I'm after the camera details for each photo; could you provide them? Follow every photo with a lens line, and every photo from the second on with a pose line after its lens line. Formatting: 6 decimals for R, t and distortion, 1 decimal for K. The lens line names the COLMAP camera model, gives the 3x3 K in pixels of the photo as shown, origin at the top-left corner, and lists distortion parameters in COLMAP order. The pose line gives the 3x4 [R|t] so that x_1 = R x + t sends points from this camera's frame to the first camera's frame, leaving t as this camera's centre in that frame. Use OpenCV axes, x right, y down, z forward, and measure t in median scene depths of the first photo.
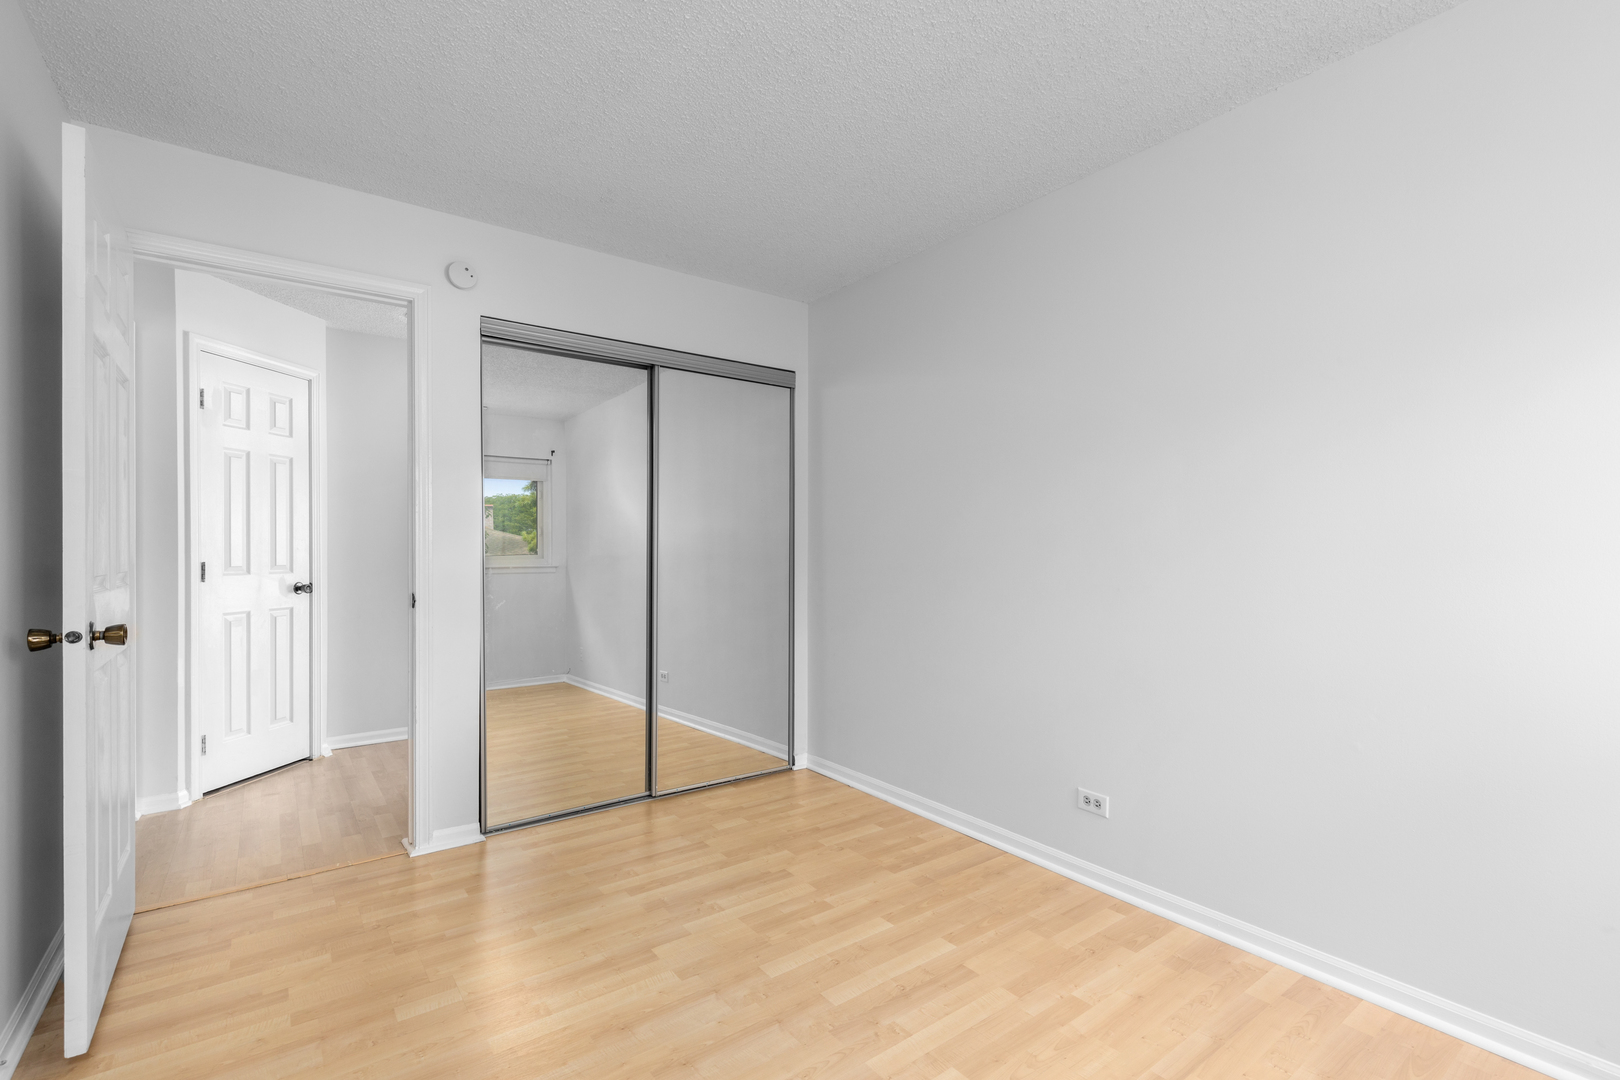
lens RADIAL K [[733.8, 0, 799.8], [0, 733.8, 541.5], [0, 0, 1]] dist [0.009467, -0.002346]
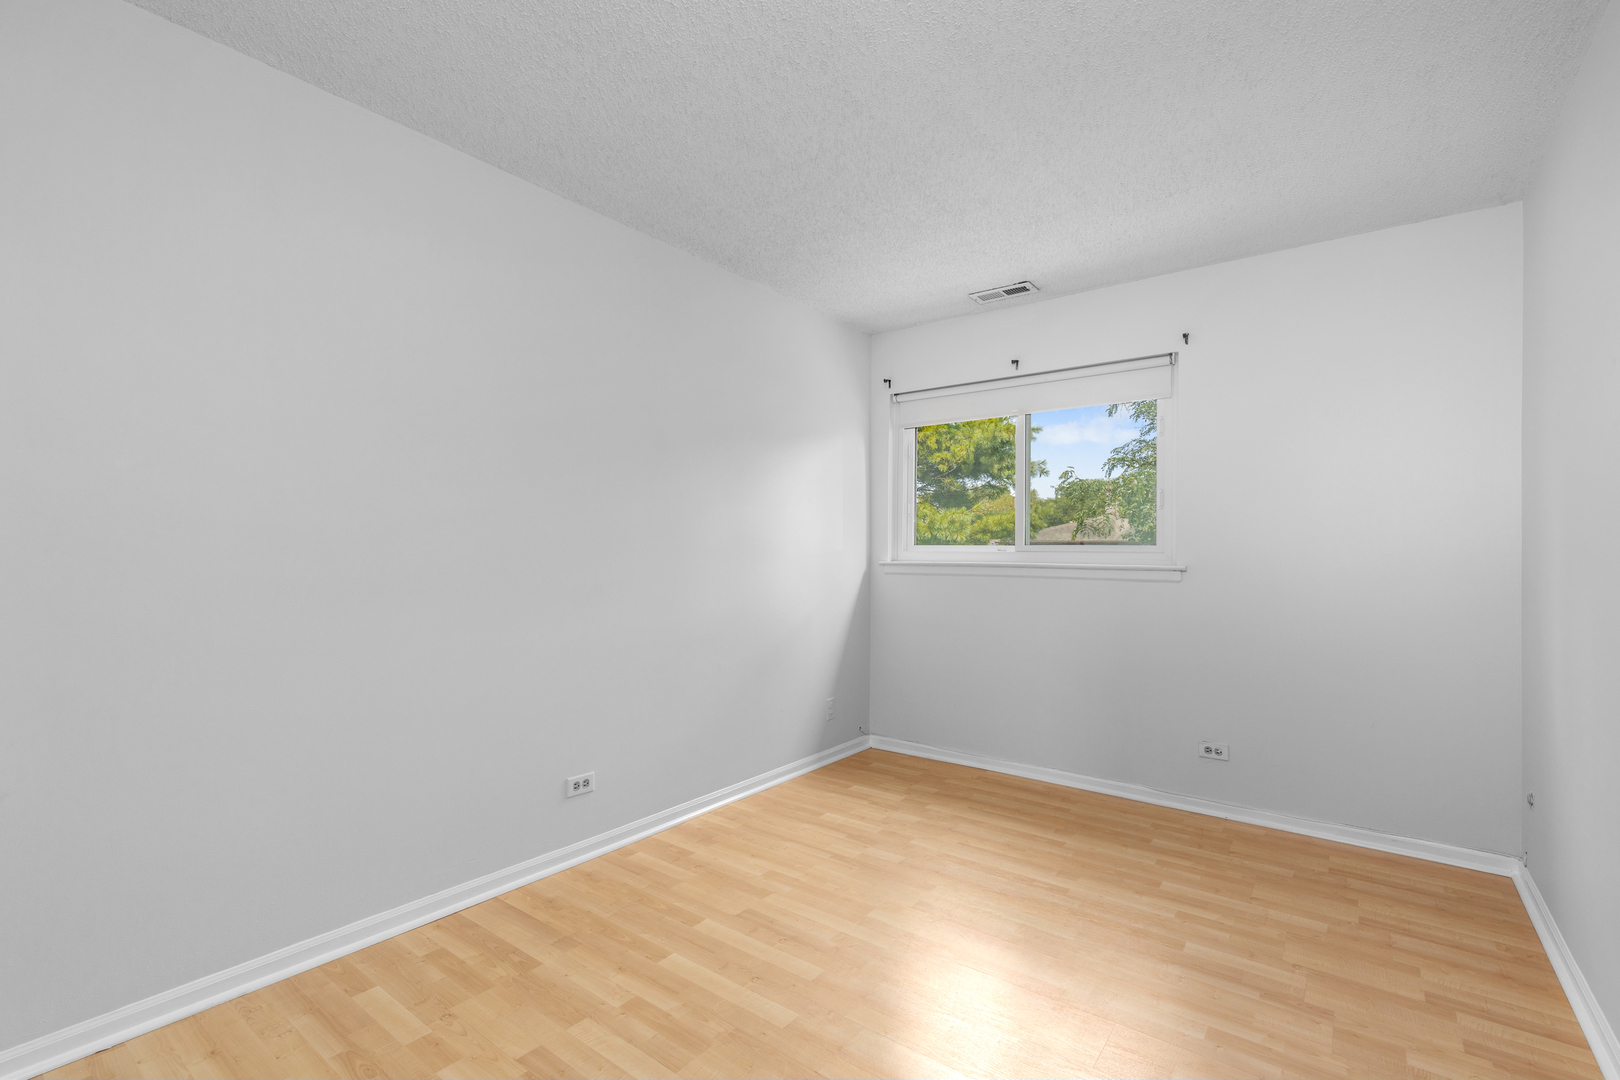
lens RADIAL K [[733.8, 0, 799.8], [0, 733.8, 545.4], [0, 0, 1]] dist [0.009467, -0.002346]
pose [[-0.264381, -0.000241, 0.964418, -0.784430], [-0.005261, 0.999985, -0.001192, 0.003019], [-0.964404, -0.005389, -0.264379, 1.051455]]
